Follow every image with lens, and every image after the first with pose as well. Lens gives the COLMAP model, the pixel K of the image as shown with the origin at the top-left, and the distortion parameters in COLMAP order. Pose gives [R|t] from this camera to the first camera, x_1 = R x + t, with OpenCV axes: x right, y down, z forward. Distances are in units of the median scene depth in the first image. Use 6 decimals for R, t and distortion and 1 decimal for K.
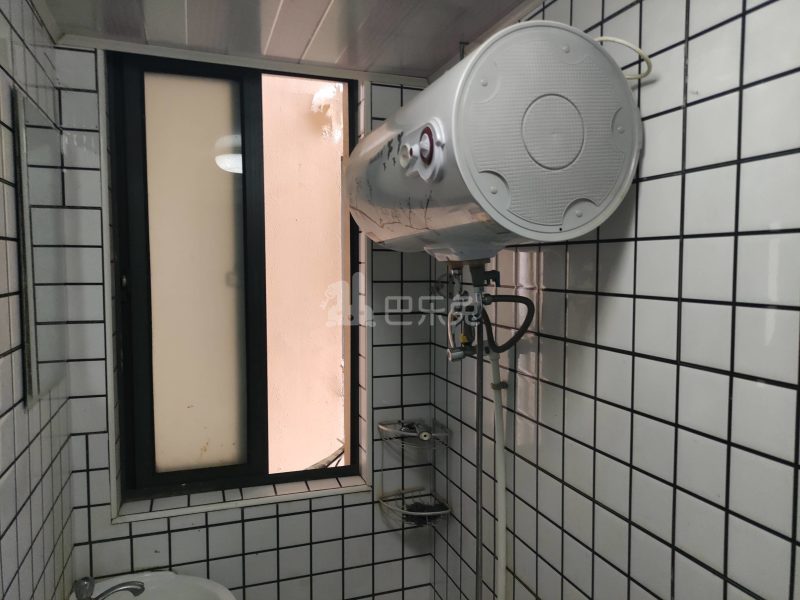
lens RADIAL K [[588.5, 0, 398.9], [0, 588.5, 298.3], [0, 0, 1]] dist [0.029929, -0.014149]
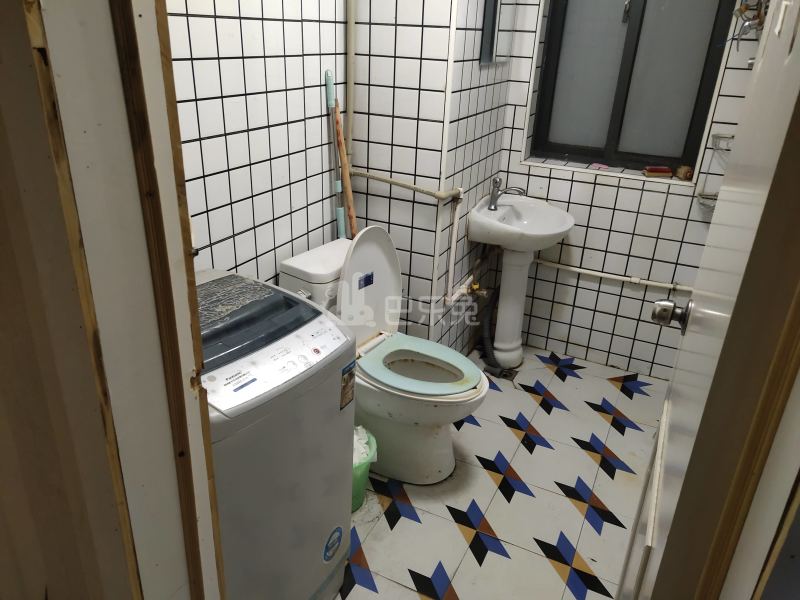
lens RADIAL K [[603.4, 0, 398.1], [0, 603.4, 298.1], [0, 0, 1]] dist [0.030634, -0.002151]
pose [[0.706097, 0.316603, -0.633396, 0.446927], [-0.085201, 0.925968, 0.367864, 0.118488], [0.702971, -0.205782, 0.680798, -0.459760]]
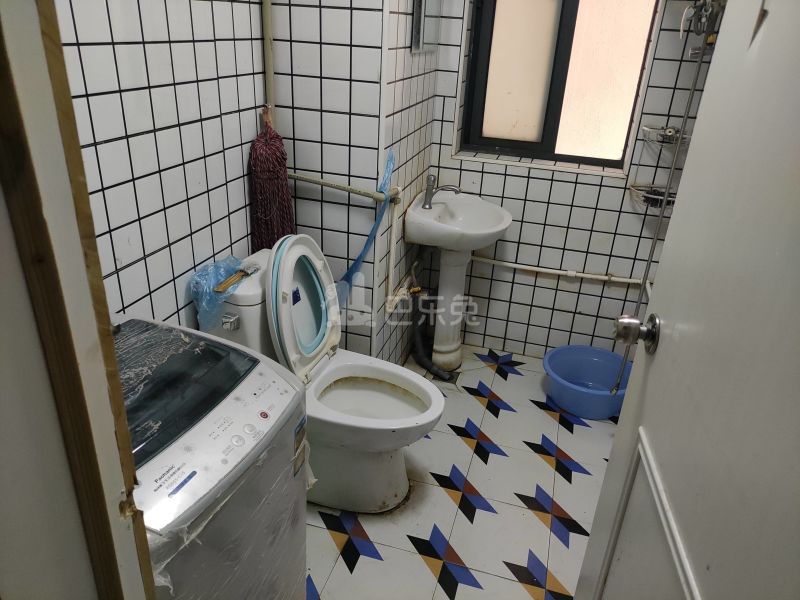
lens RADIAL K [[588.5, 0, 402.2], [0, 588.5, 297.6], [0, 0, 1]] dist [0.029929, -0.014149]
pose [[0.816401, 0.286037, -0.501670, 0.296518], [-0.090915, 0.921543, 0.377483, 0.124608], [0.570284, -0.262568, 0.778353, -0.393307]]
